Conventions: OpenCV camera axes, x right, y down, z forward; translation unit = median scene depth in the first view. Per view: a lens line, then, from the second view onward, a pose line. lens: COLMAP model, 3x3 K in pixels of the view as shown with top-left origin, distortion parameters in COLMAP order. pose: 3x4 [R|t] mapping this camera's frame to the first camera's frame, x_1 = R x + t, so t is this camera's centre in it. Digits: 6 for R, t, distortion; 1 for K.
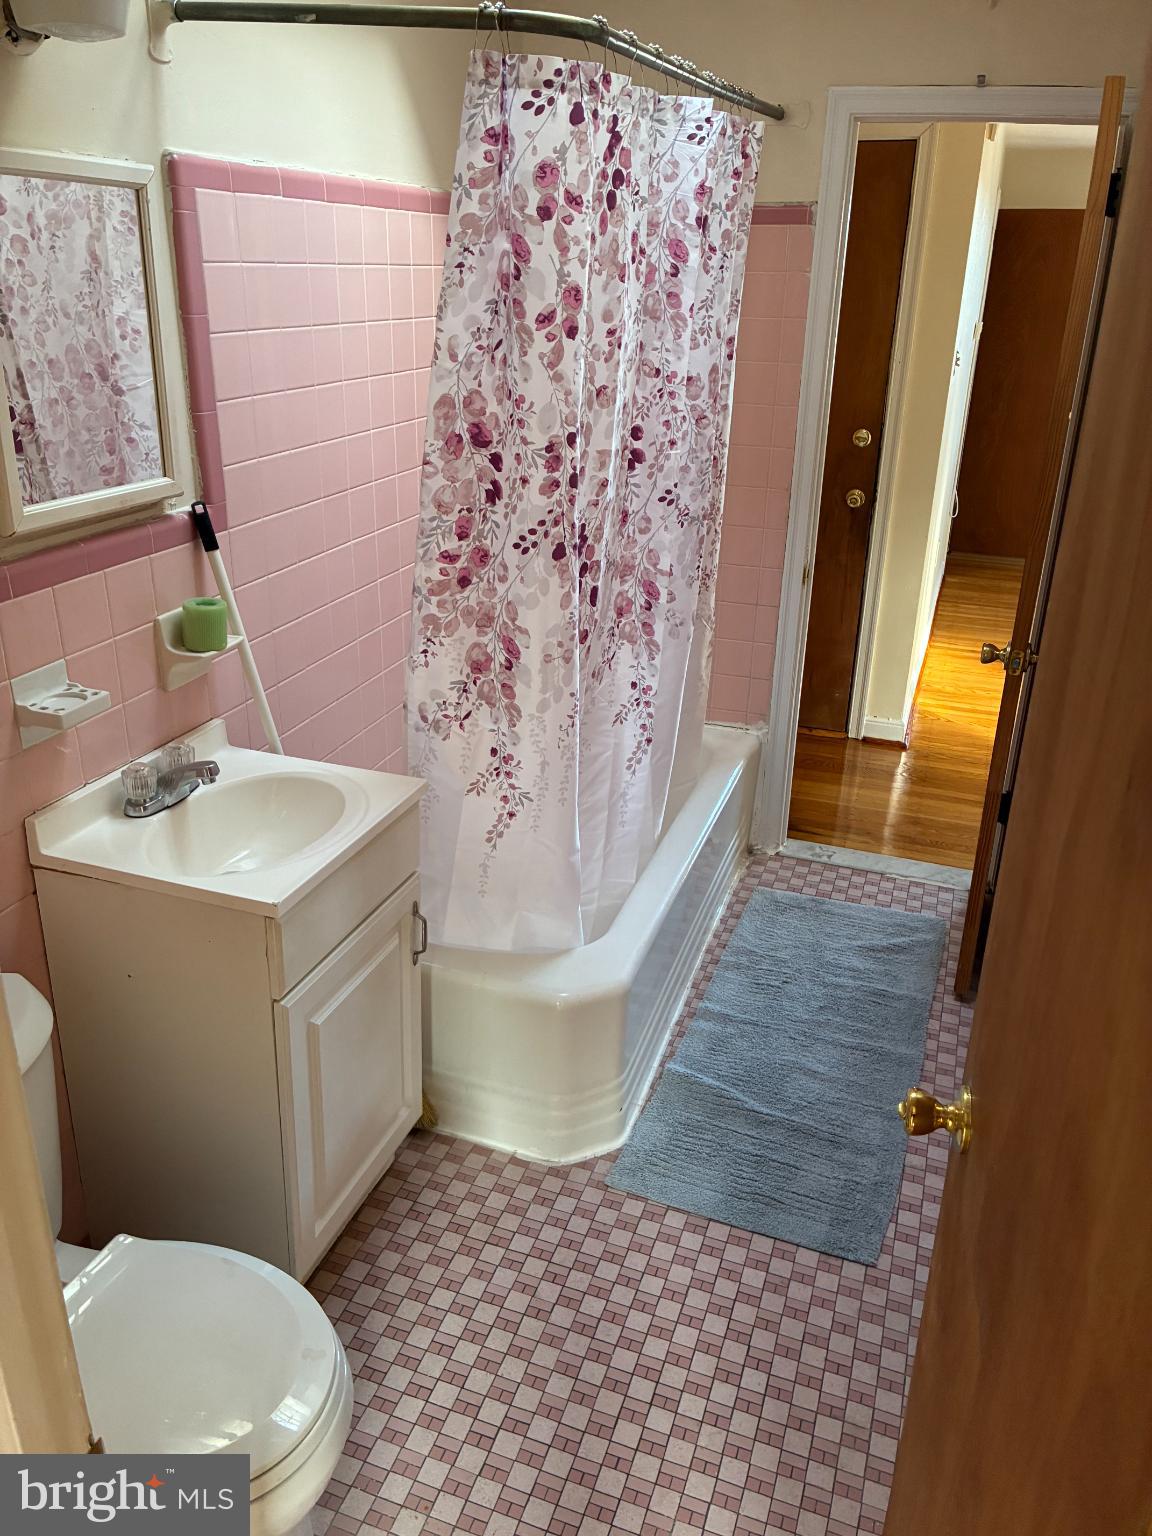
lens RADIAL K [[1170.4, 0, 576.0], [0, 1170.4, 768.0], [0, 0, 1]] dist [0.095127, -0.154808]
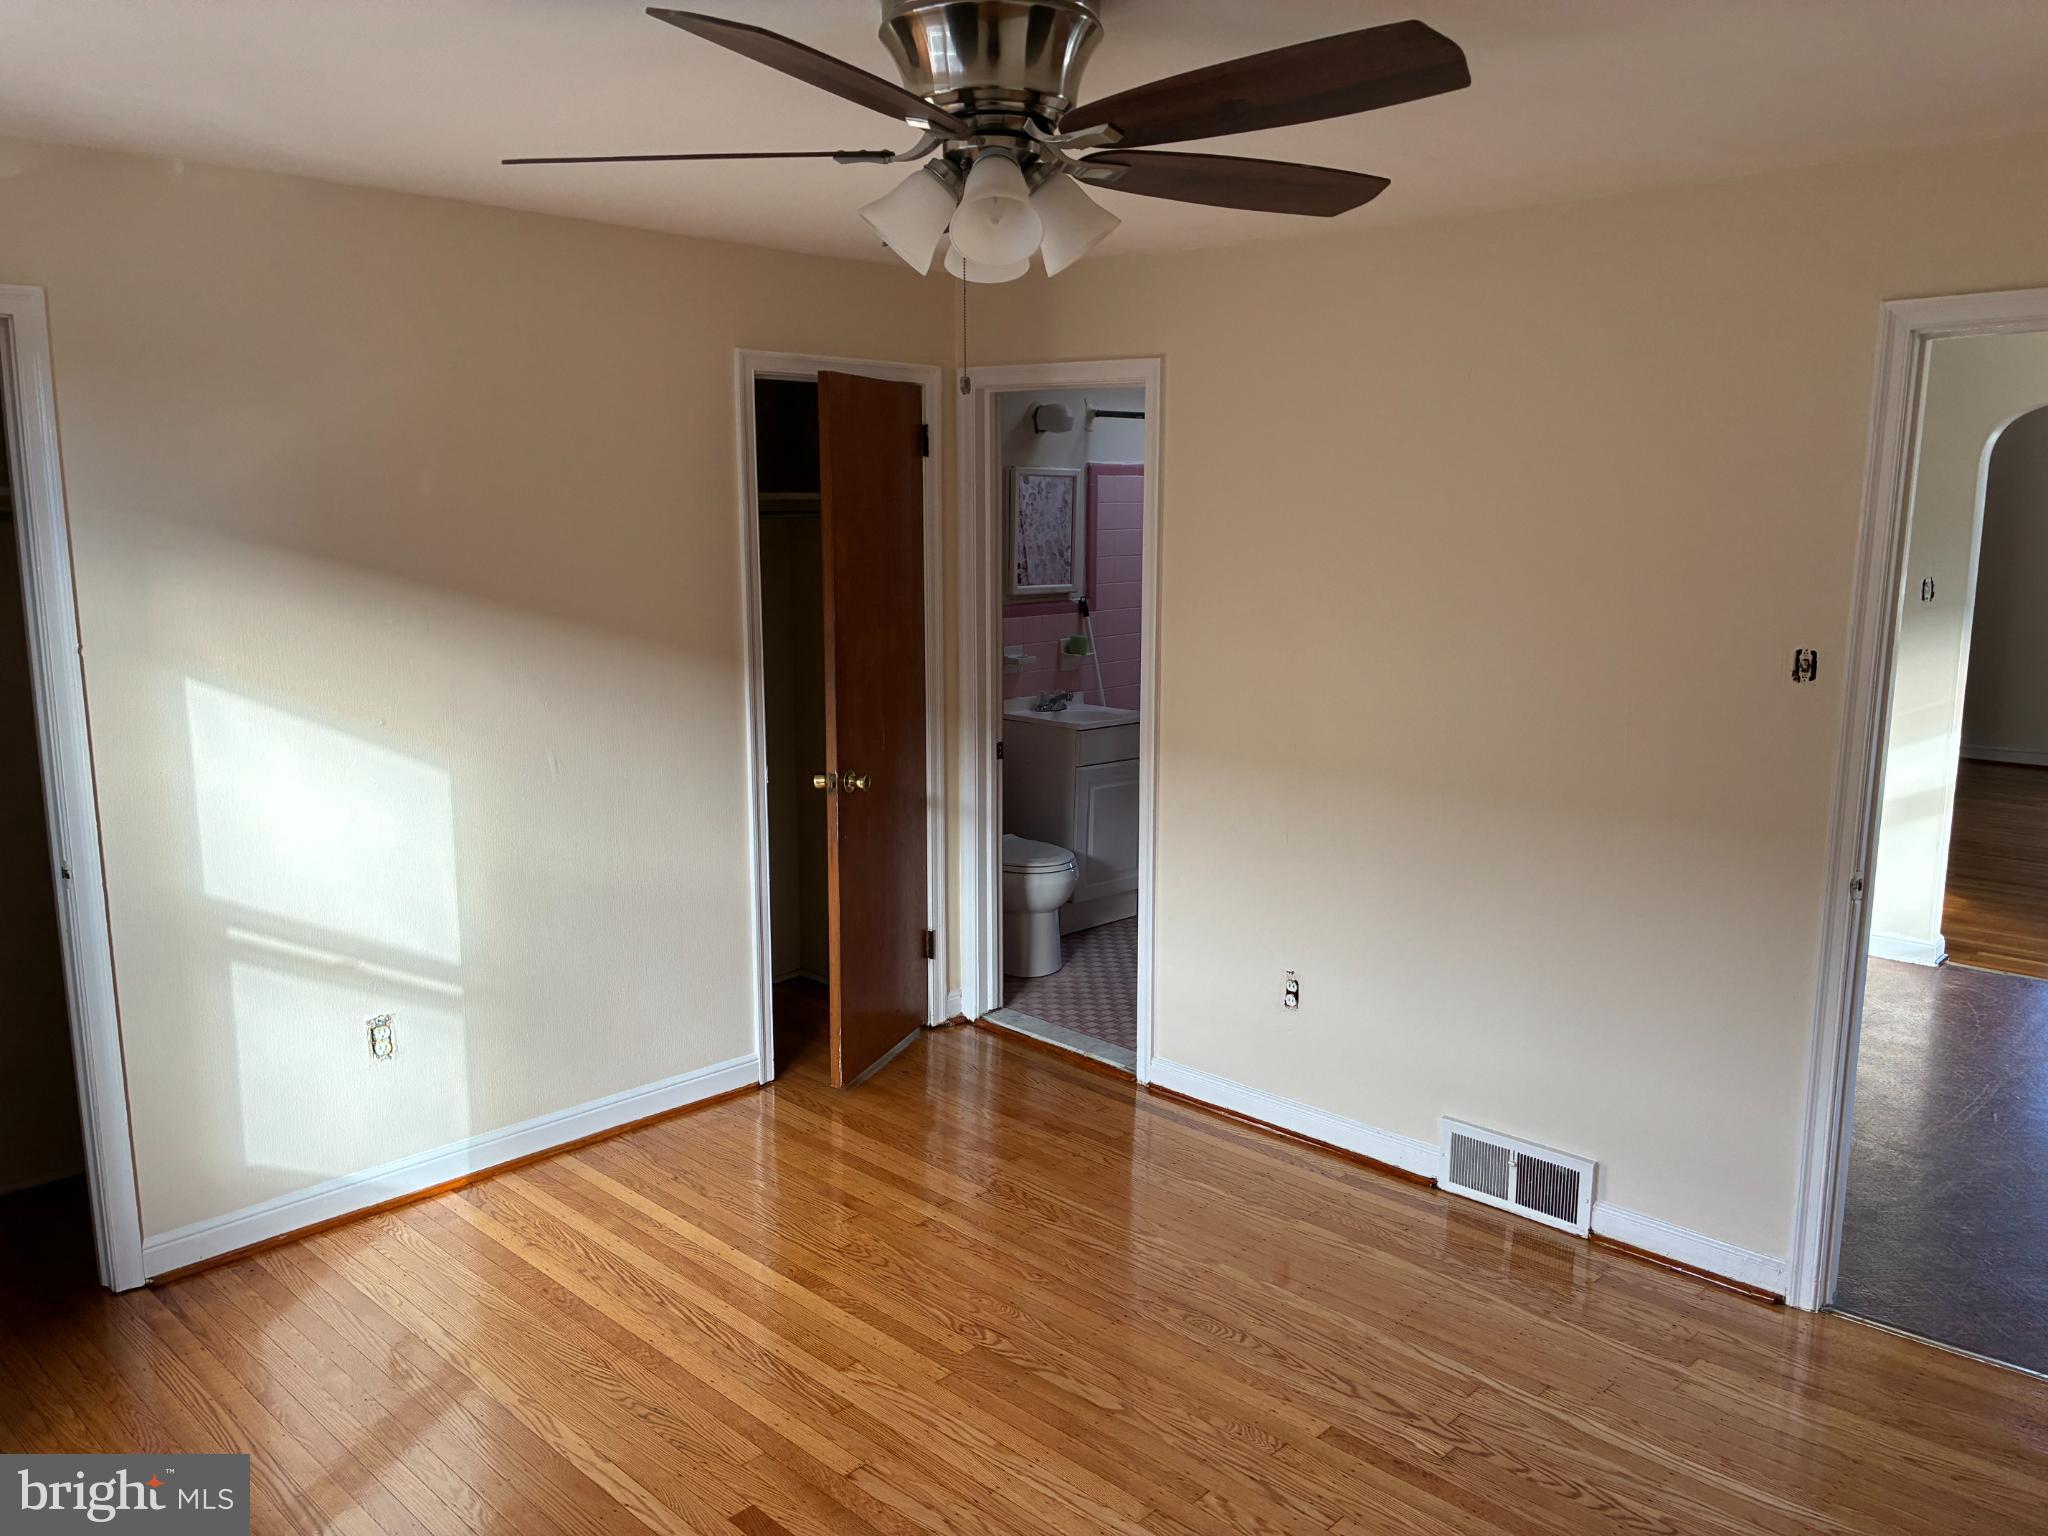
lens RADIAL K [[1560.5, 0, 1024.0], [0, 1560.5, 768.0], [0, 0, 1]] dist [0.095127, -0.154808]
pose [[0.912011, 0.056103, -0.406311, 0.882991], [-0.149390, 0.967995, -0.201663, 0.774981], [0.381994, 0.244618, 0.891203, -1.795973]]
